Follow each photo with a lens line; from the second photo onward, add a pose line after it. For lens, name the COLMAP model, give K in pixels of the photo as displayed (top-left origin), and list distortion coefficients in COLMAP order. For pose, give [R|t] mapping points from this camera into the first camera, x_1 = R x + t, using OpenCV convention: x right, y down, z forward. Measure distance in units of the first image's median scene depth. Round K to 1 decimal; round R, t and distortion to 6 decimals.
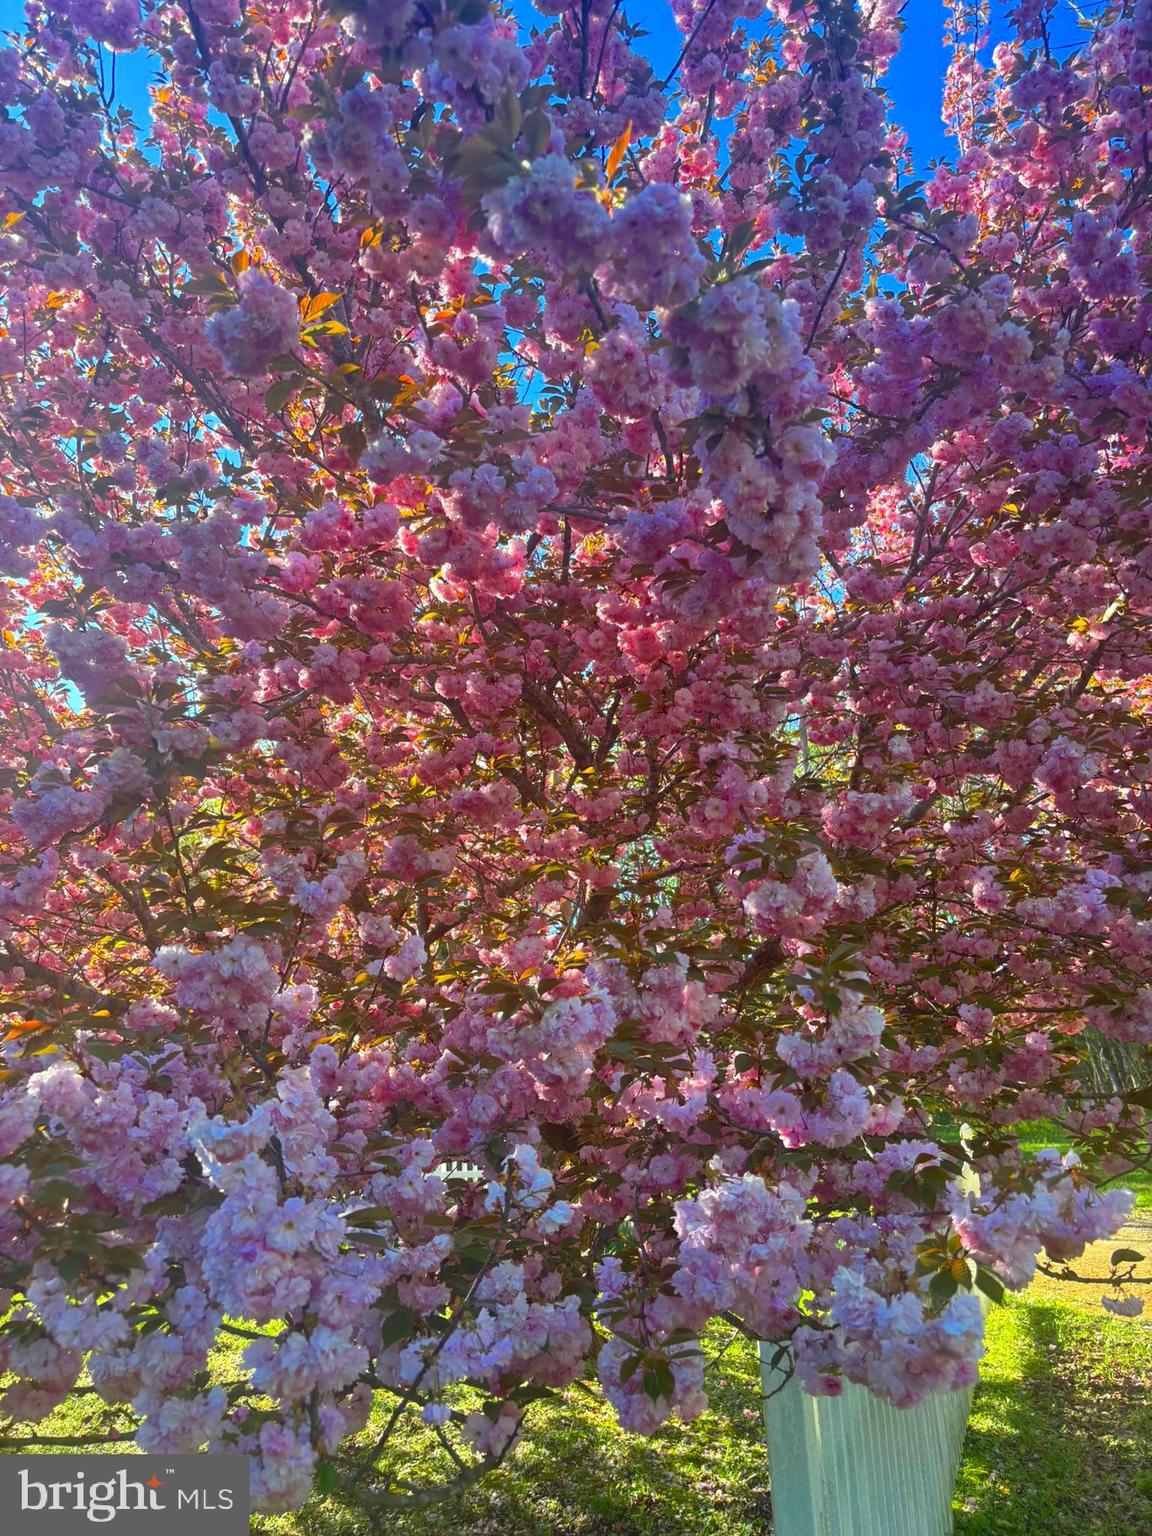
lens RADIAL K [[1212.3, 0, 576.0], [0, 1212.3, 768.0], [0, 0, 1]] dist [0.060164, -0.117497]
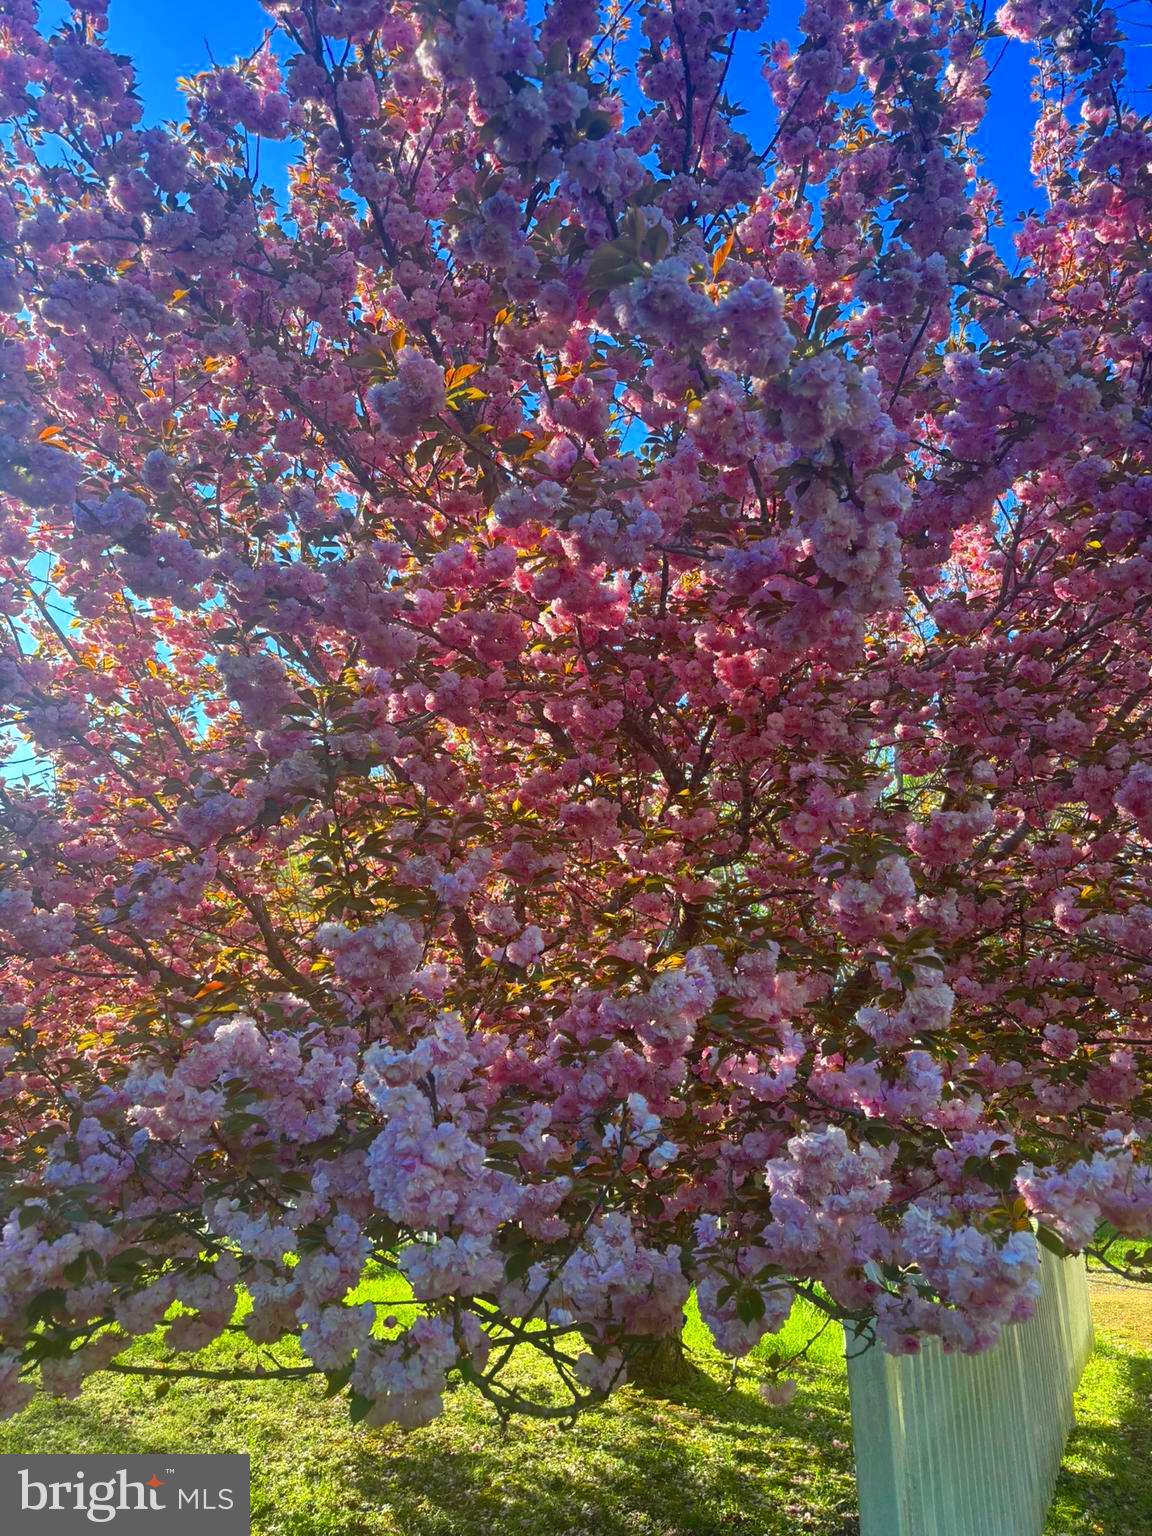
lens RADIAL K [[1249.9, 0, 576.0], [0, 1249.9, 768.0], [0, 0, 1]] dist [0.058596, -0.103084]
pose [[0.997589, 0.007902, -0.068944, -0.010091], [-0.010349, 0.999327, -0.035205, 0.022022], [0.068620, 0.035833, 0.996999, -0.107737]]
